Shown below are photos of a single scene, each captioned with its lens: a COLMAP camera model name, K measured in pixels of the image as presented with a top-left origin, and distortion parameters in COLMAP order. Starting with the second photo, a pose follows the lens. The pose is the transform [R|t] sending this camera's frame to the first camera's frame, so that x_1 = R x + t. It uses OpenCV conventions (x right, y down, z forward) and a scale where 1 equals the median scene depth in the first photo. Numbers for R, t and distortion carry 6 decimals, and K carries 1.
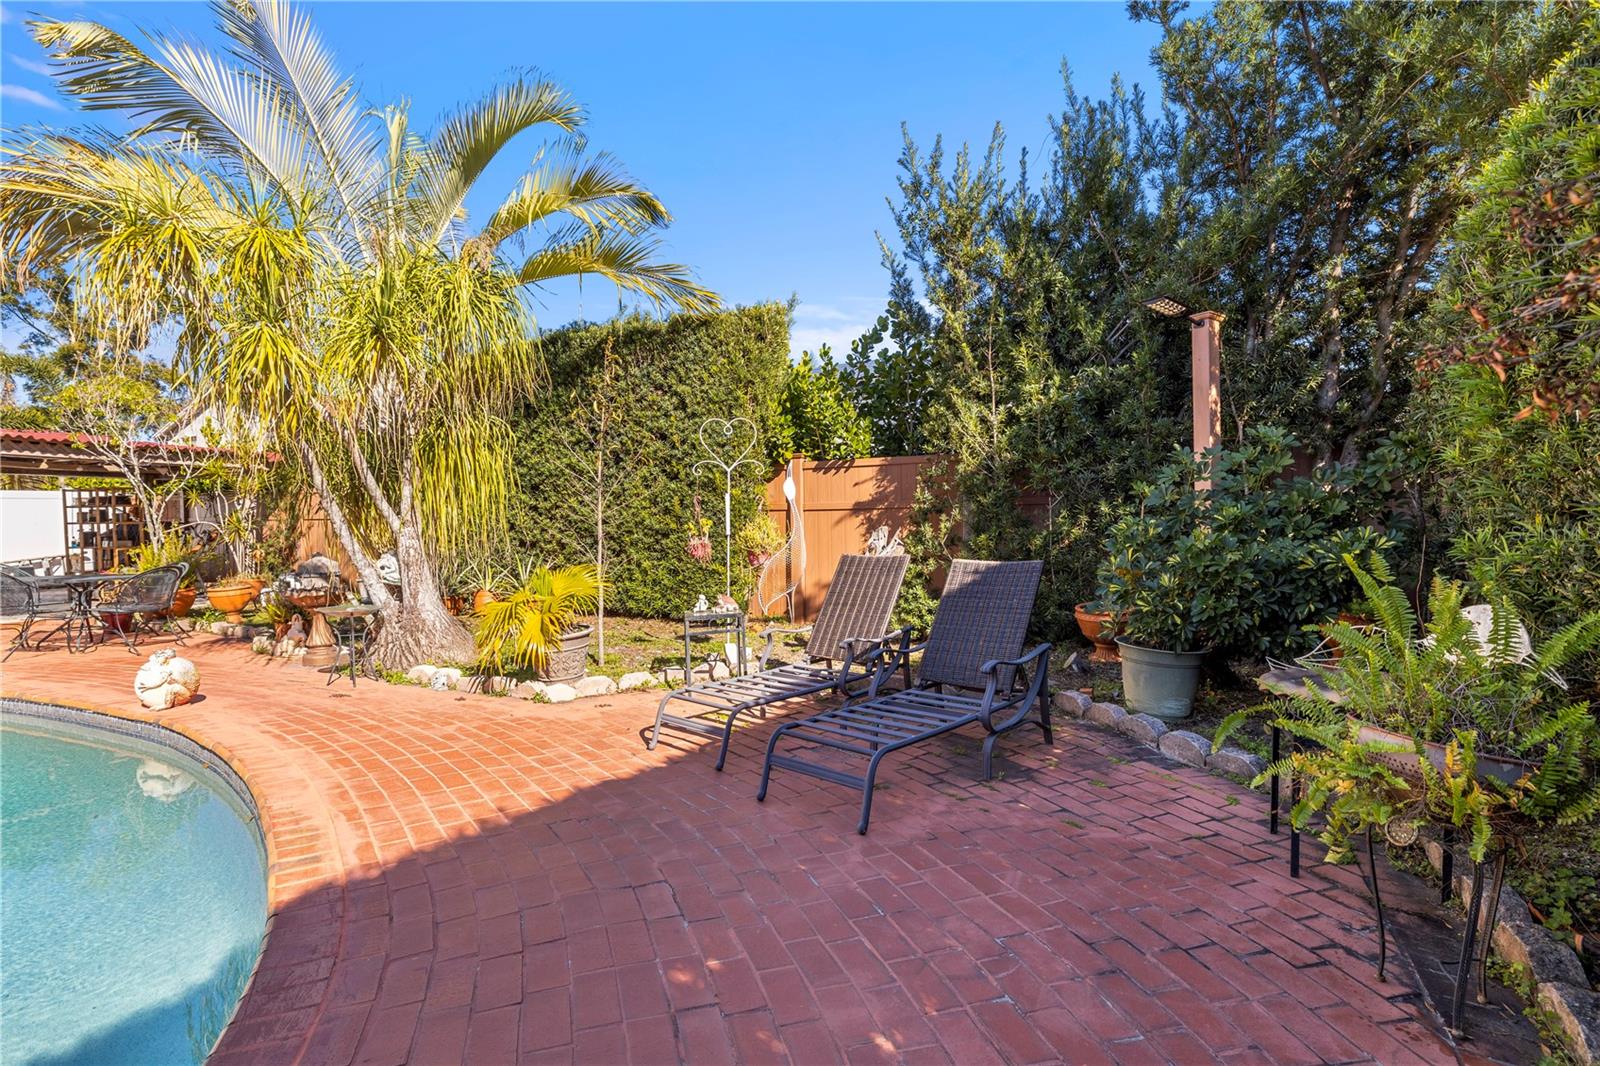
lens RADIAL K [[761.3, 0, 800.9], [0, 761.3, 532.3], [0, 0, 1]] dist [0.000229, 0.000158]
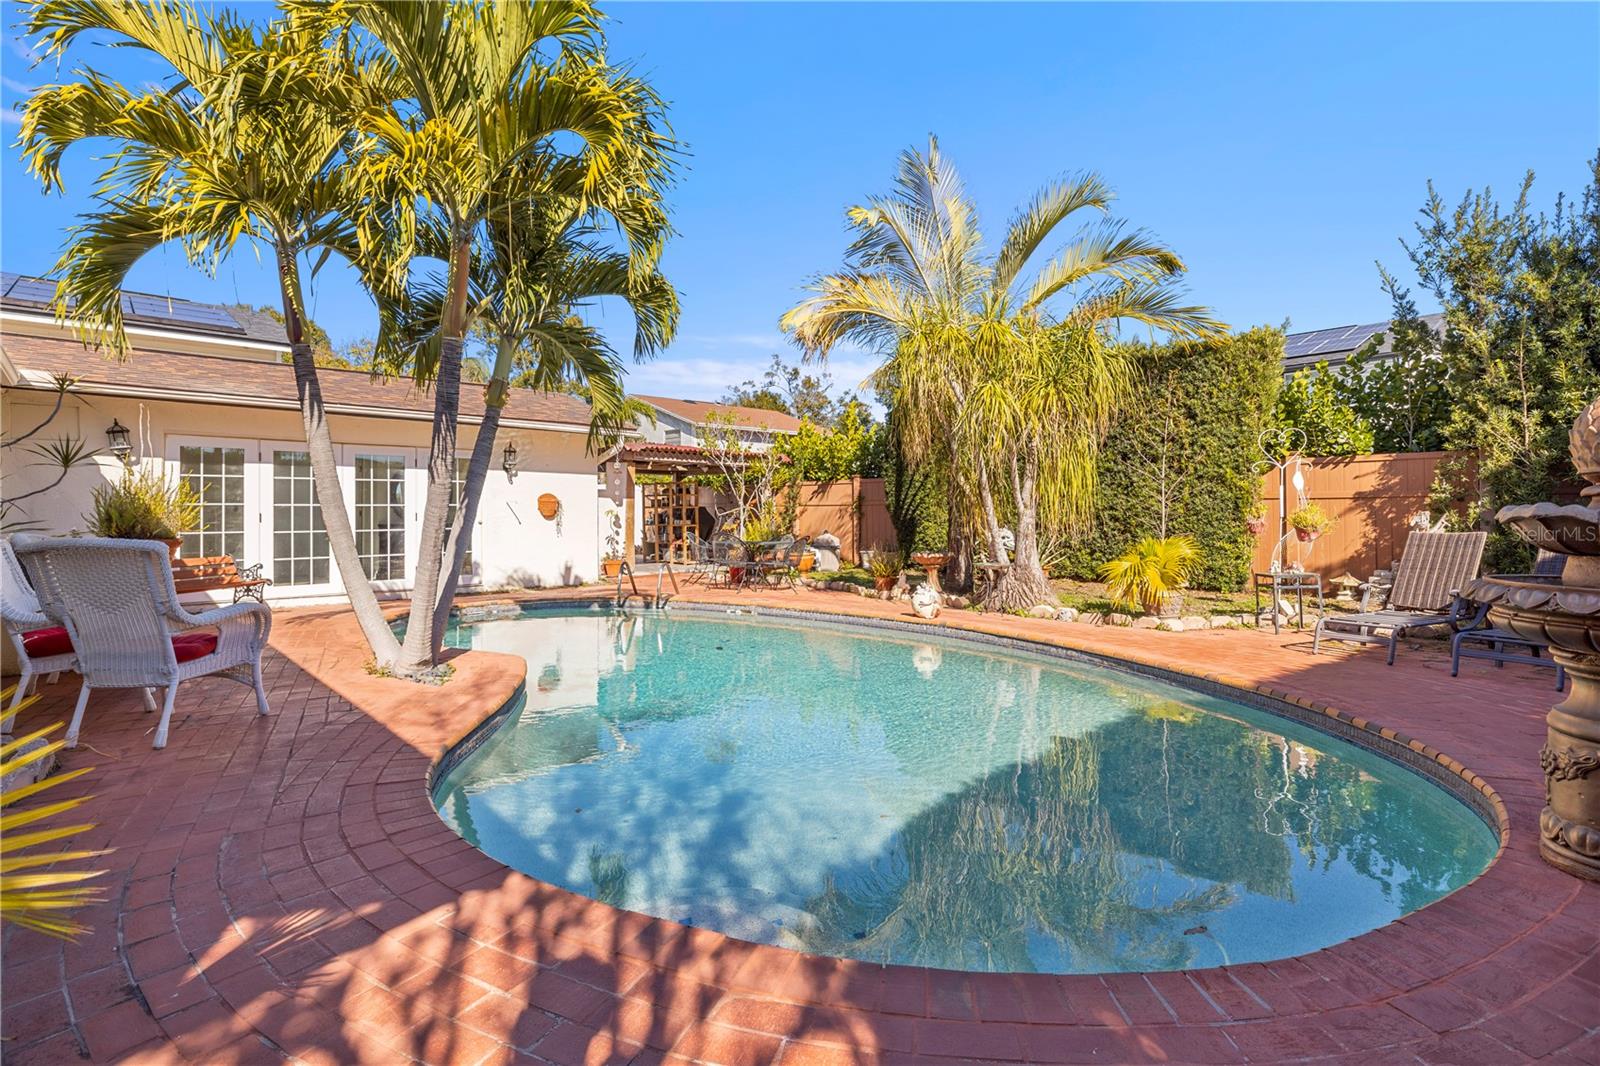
lens RADIAL K [[781.1, 0, 805.9], [0, 781.1, 505.6], [0, 0, 1]] dist [0.000558, 0.000050]
pose [[0.941966, 0.004319, -0.335681, -0.336708], [-0.011530, 0.999744, -0.019491, 0.015745], [0.335511, 0.022231, 0.941774, -0.441119]]
